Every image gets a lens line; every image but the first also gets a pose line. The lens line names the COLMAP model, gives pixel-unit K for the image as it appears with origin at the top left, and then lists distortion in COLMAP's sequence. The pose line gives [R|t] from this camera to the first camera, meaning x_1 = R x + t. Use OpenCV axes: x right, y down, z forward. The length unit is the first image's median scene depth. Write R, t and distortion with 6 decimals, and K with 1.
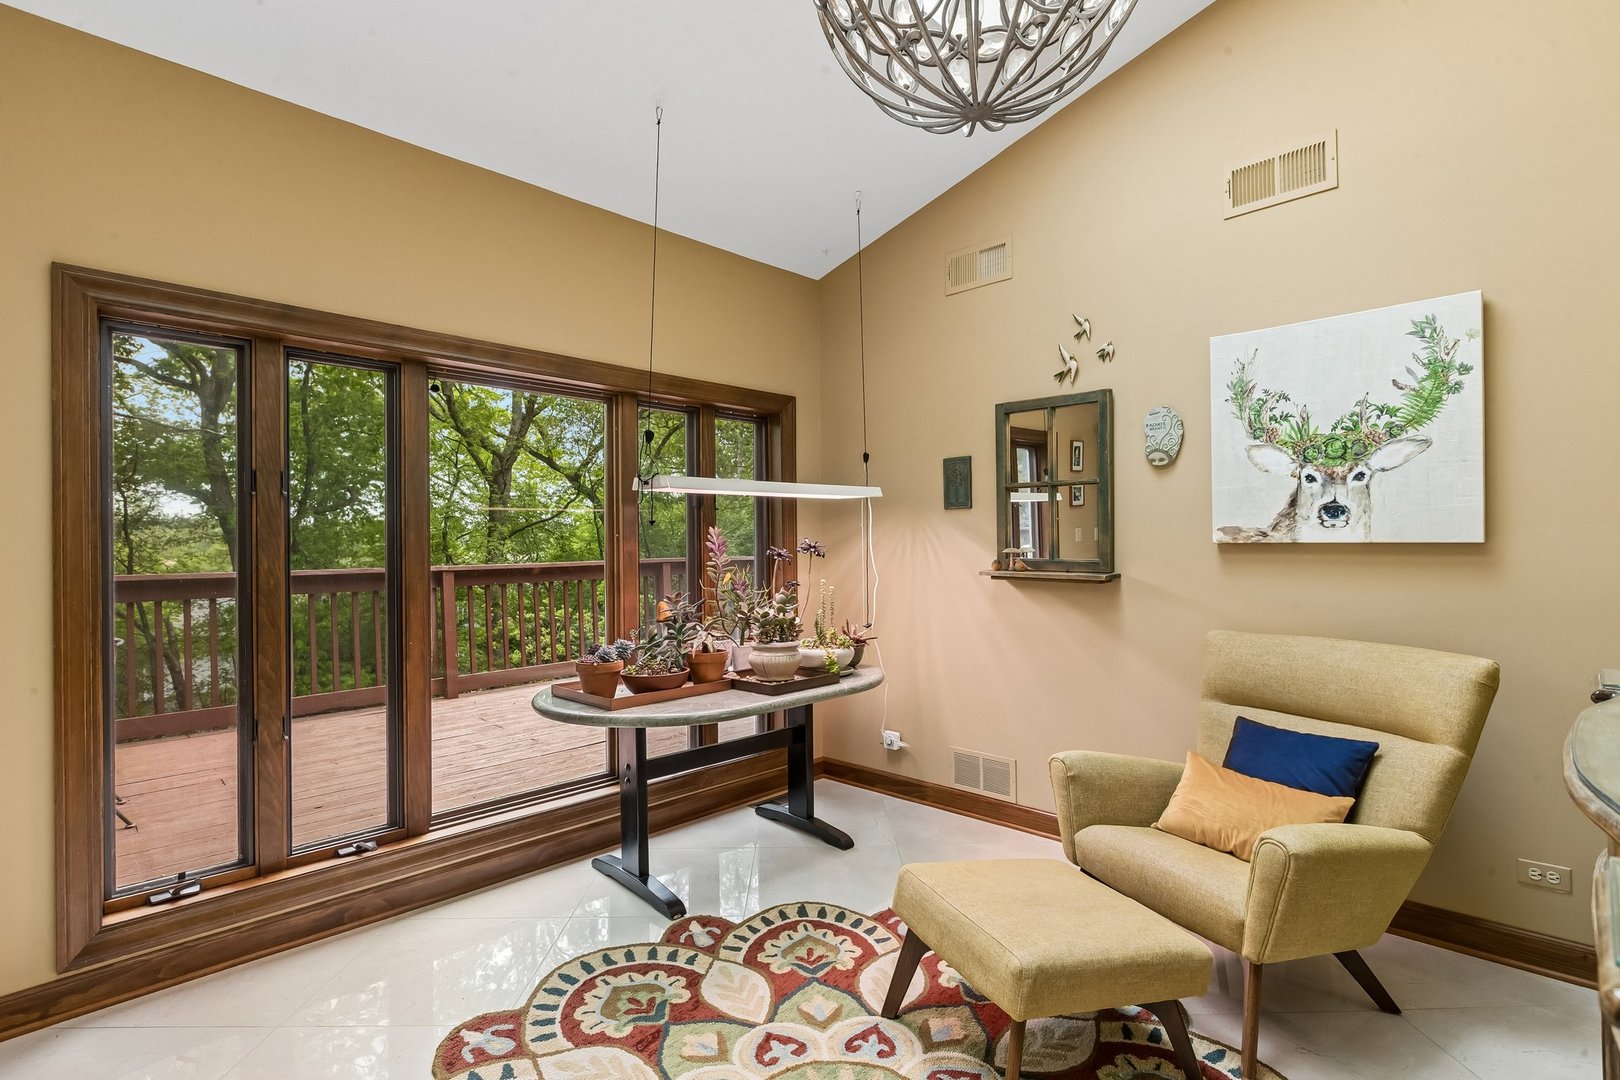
lens RADIAL K [[769.7, 0, 815.0], [0, 769.7, 537.7], [0, 0, 1]] dist [0.000390, -0.000366]
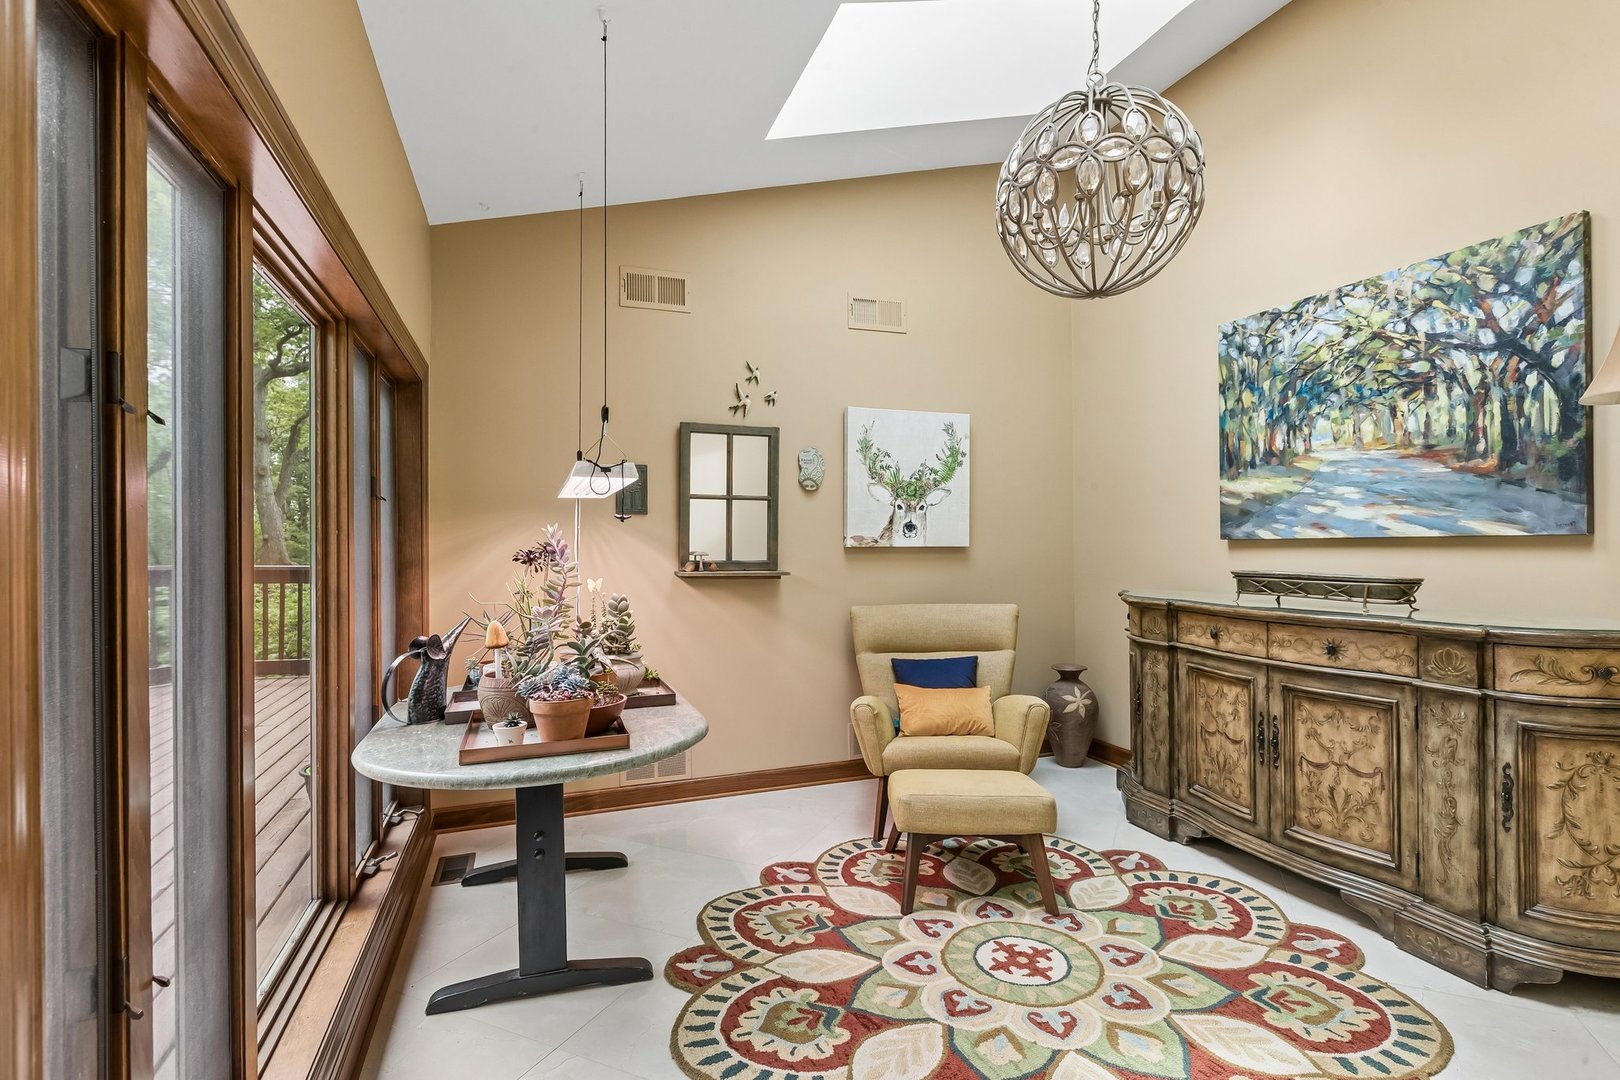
lens RADIAL K [[769.7, 0, 809.7], [0, 769.7, 542.2], [0, 0, 1]] dist [0.000390, -0.000366]
pose [[0.433823, 0.008455, 0.900959, -0.954837], [-0.003304, 0.999964, -0.007793, 0.011043], [-0.900992, 0.000404, 0.433835, 0.493830]]
